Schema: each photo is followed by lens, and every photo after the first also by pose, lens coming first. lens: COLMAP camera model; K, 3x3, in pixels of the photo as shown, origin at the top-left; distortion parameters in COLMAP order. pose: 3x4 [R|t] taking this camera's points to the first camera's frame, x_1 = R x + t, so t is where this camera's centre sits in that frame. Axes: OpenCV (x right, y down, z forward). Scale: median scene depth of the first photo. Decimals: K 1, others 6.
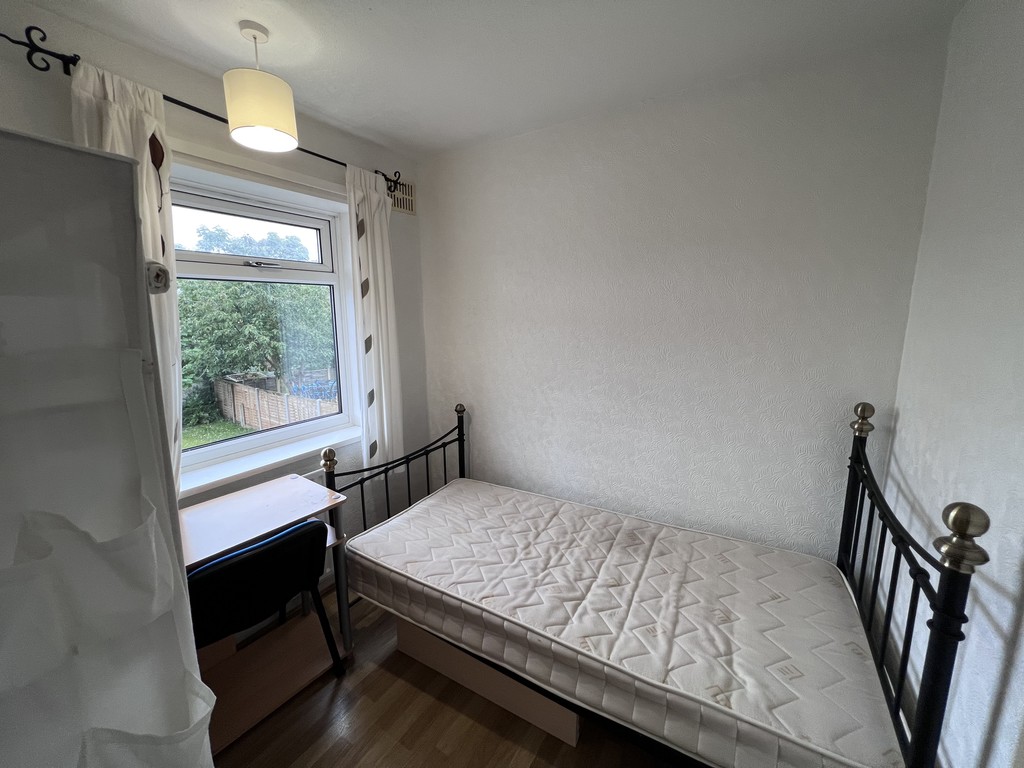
lens RADIAL K [[411.9, 0, 510.1], [0, 411.9, 378.5], [0, 0, 1]] dist [0.001935, -0.004756]
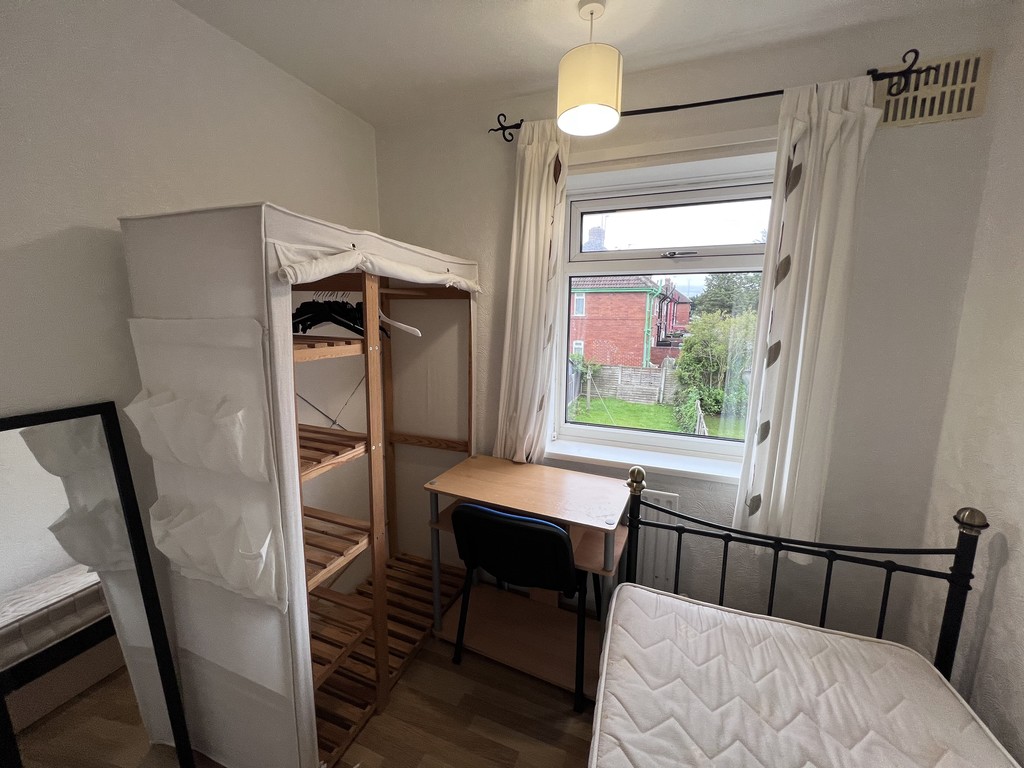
lens RADIAL K [[411.9, 0, 510.1], [0, 411.9, 378.5], [0, 0, 1]] dist [0.001935, -0.004756]
pose [[0.165423, 0.166310, -0.972099, 0.247470], [-0.164874, 0.976471, 0.139002, -0.067723], [0.972343, 0.137280, 0.188951, 0.458134]]
